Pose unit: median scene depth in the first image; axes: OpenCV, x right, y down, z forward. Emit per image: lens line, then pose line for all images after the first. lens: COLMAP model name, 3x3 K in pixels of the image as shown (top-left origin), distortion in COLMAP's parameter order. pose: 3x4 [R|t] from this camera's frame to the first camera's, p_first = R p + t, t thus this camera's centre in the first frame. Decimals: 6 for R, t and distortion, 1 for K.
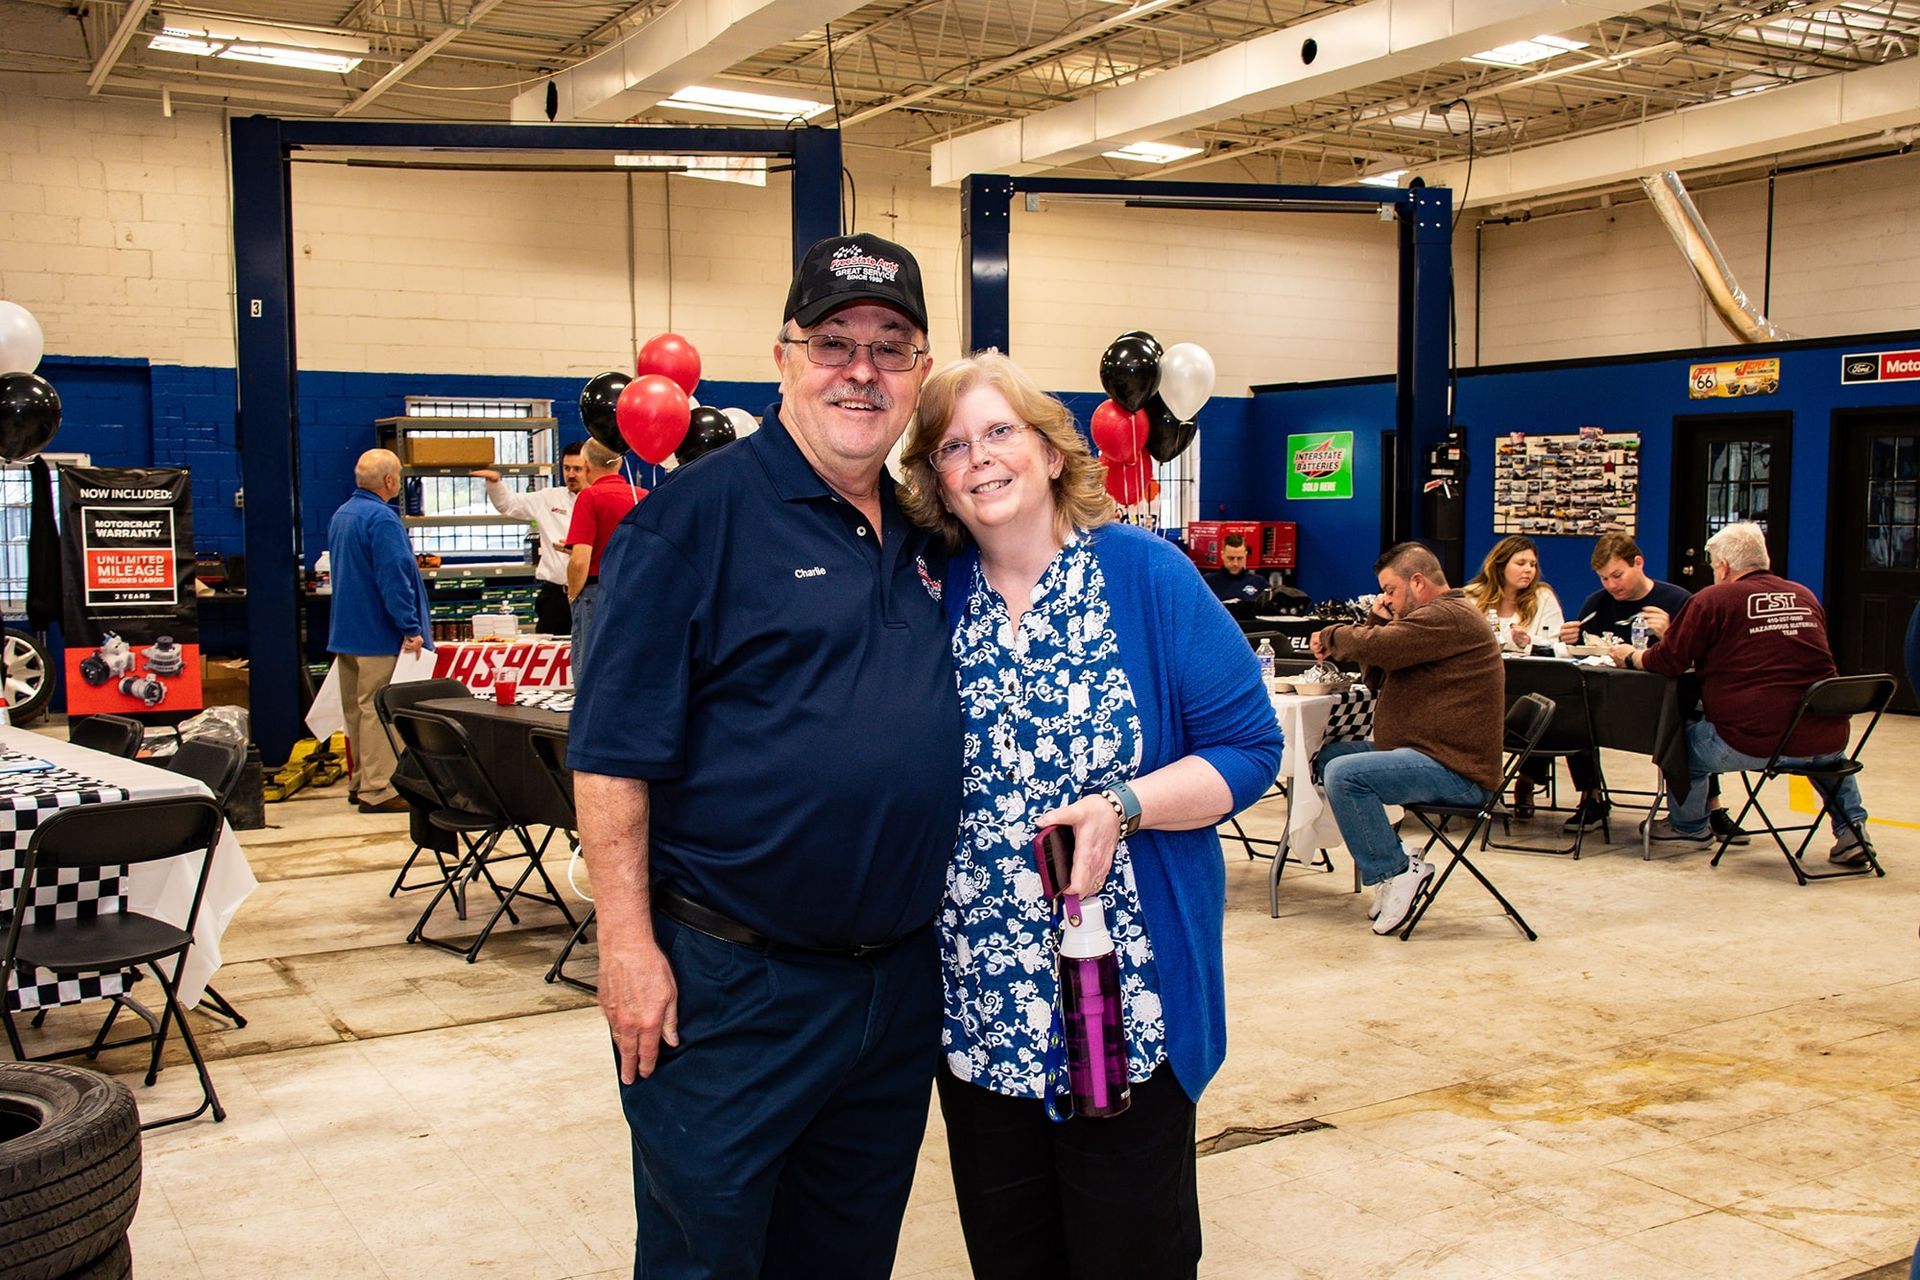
lens RADIAL K [[1890.6, 0, 960.0], [0, 1890.6, 640.0], [0, 0, 1]] dist [0.004462, 0.311506]
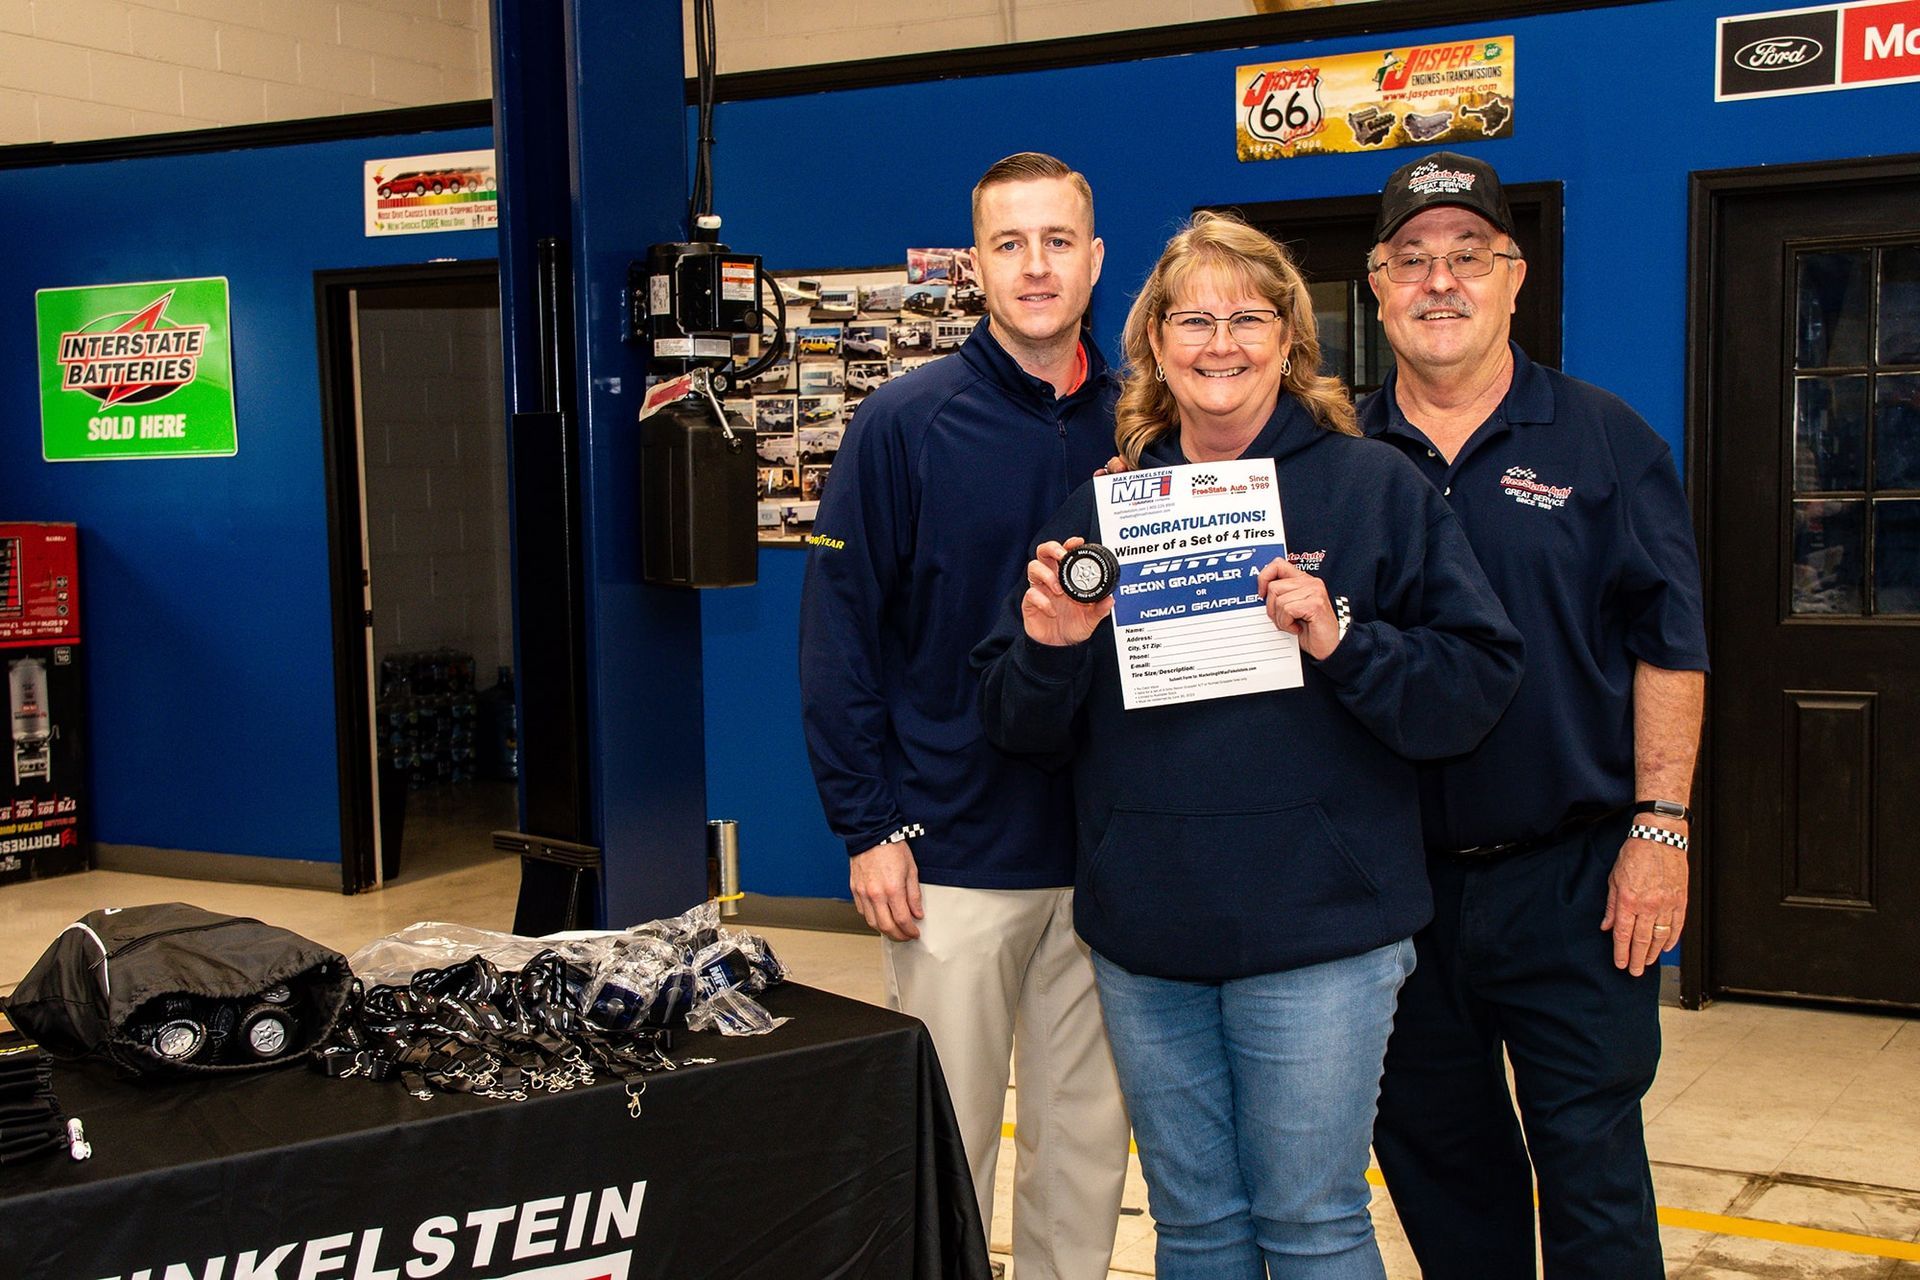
lens RADIAL K [[2377.2, 0, 960.0], [0, 2377.2, 640.0], [0, 0, 1]] dist [0.116975, 0.012891]
pose [[0.847987, -0.059390, 0.526678, 0.069133], [0.060909, 0.998038, 0.014474, -0.033663], [-0.526505, 0.019806, 0.849941, 0.477096]]
